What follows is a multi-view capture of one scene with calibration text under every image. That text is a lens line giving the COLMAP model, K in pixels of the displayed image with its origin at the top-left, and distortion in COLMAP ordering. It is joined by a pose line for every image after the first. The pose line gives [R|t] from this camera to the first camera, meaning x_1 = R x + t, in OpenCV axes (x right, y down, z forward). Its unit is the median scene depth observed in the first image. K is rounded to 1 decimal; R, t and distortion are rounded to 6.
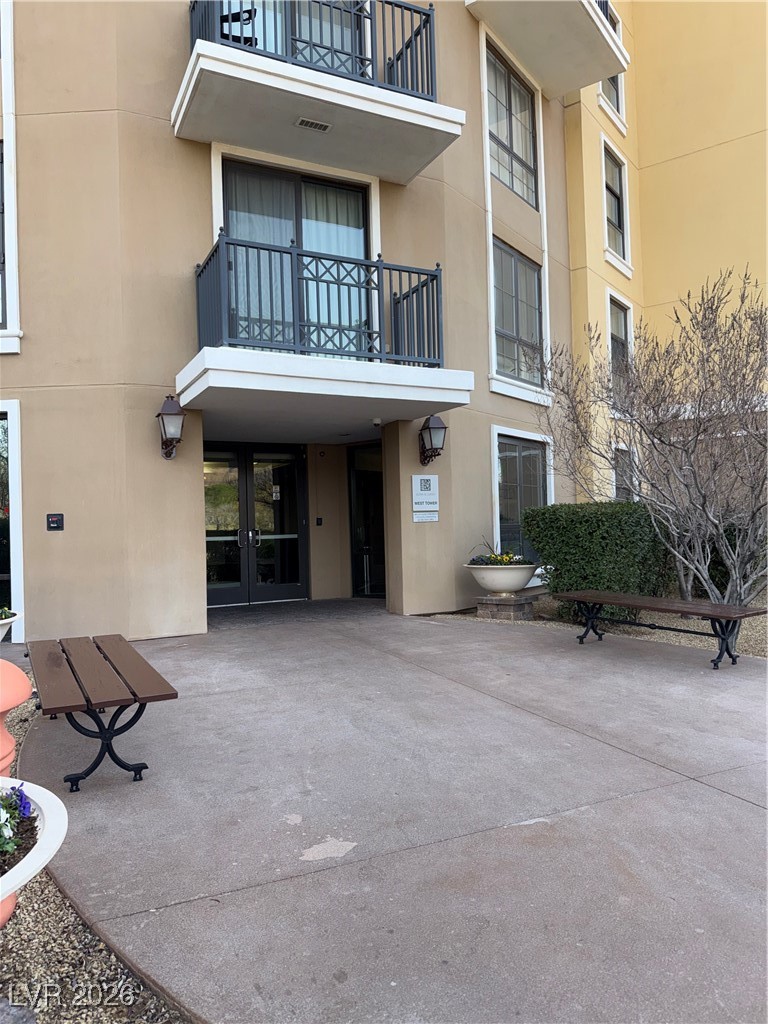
lens RADIAL K [[725.9, 0, 384.0], [0, 725.9, 512.0], [0, 0, 1]] dist [0.061514, -0.068993]
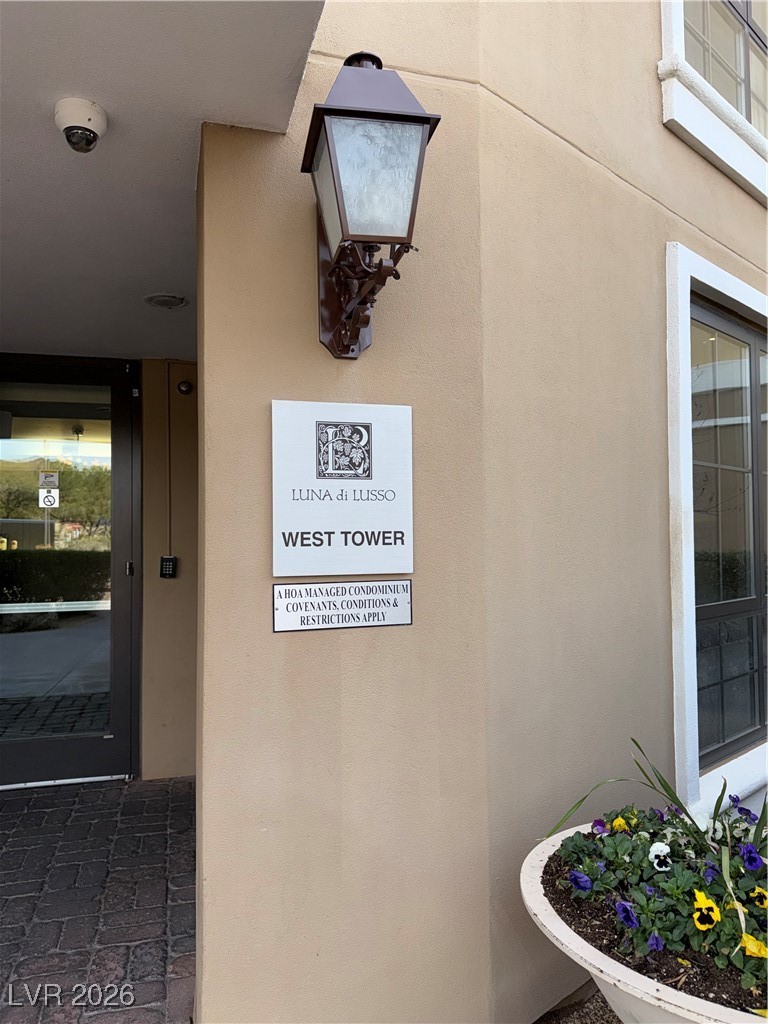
lens RADIAL K [[725.9, 0, 384.0], [0, 725.9, 512.0], [0, 0, 1]] dist [0.061514, -0.068993]
pose [[0.983642, 0.011593, -0.179761, 0.105963], [-0.012587, 0.999911, -0.004389, -0.018998], [0.179695, 0.006580, 0.983700, 0.798549]]
